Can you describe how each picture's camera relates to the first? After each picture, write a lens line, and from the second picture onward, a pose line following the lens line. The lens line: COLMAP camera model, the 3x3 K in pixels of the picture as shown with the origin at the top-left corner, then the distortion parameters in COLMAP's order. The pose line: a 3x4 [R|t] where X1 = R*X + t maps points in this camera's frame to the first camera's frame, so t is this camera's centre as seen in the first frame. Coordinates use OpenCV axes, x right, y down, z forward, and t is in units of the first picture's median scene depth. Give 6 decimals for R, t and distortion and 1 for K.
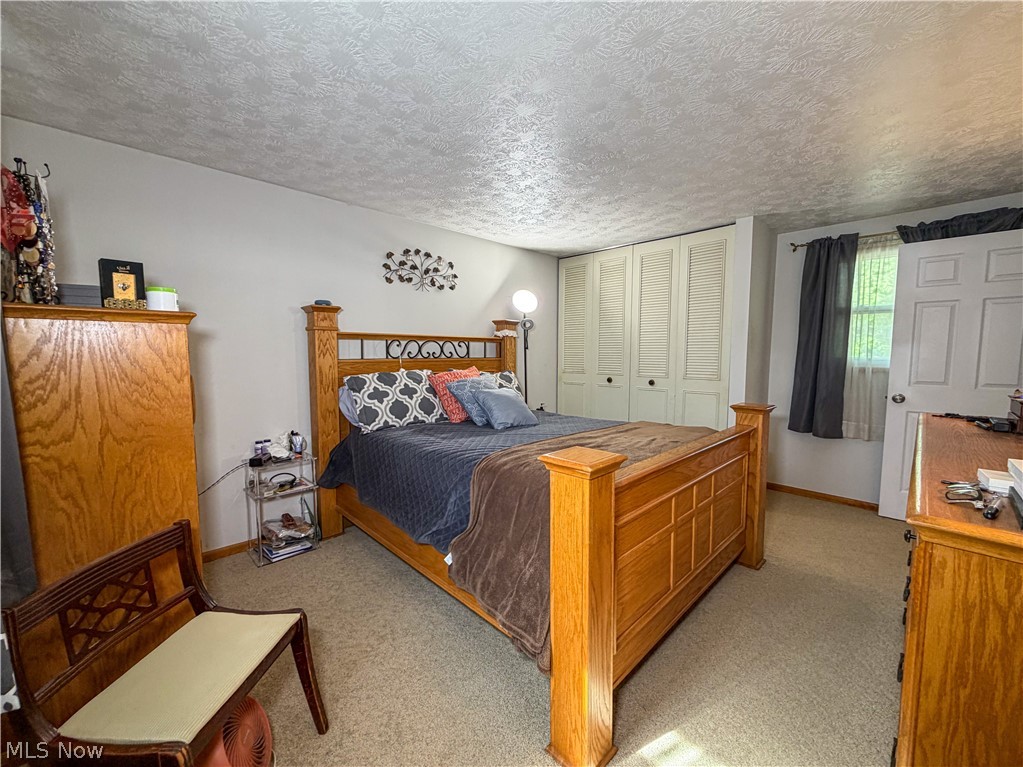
lens RADIAL K [[413.2, 0, 511.5], [0, 413.2, 383.5], [0, 0, 1]] dist [0.000984, 0.000050]
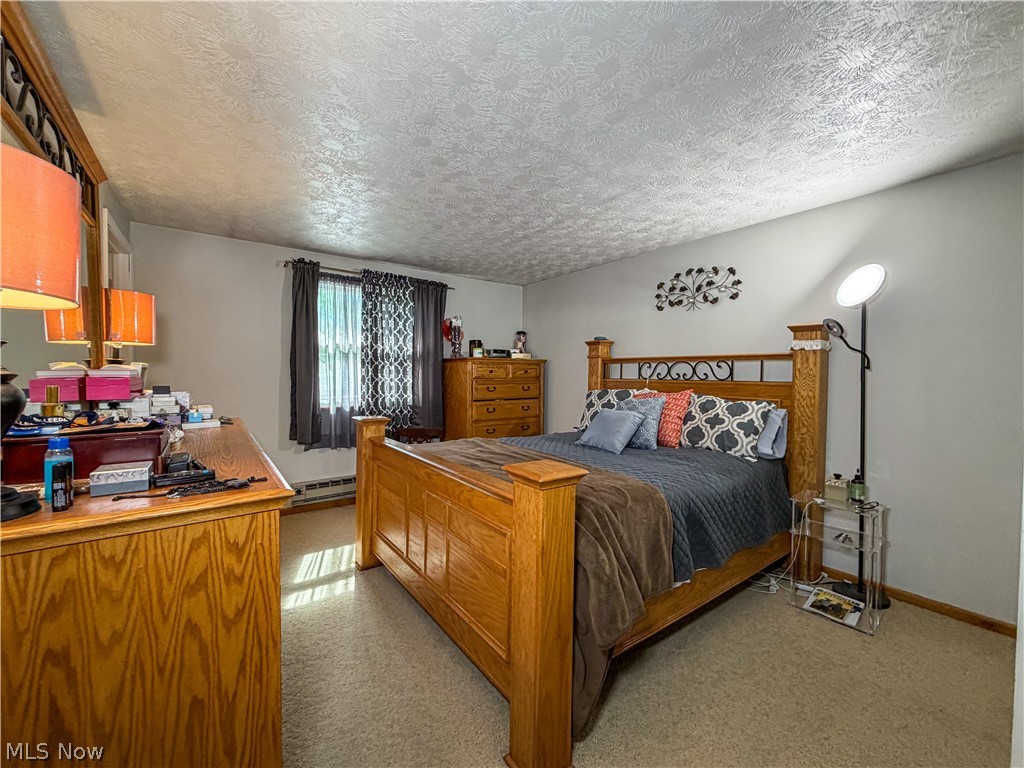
lens RADIAL K [[413.6, 0, 512.0], [0, 413.6, 384.0], [0, 0, 1]] dist [0.000984, 0.000050]
pose [[-0.135012, 0.027789, -0.990454, 0.811864], [-0.075780, 0.996389, 0.038285, -0.058229], [0.987942, 0.080226, -0.132419, 0.735016]]
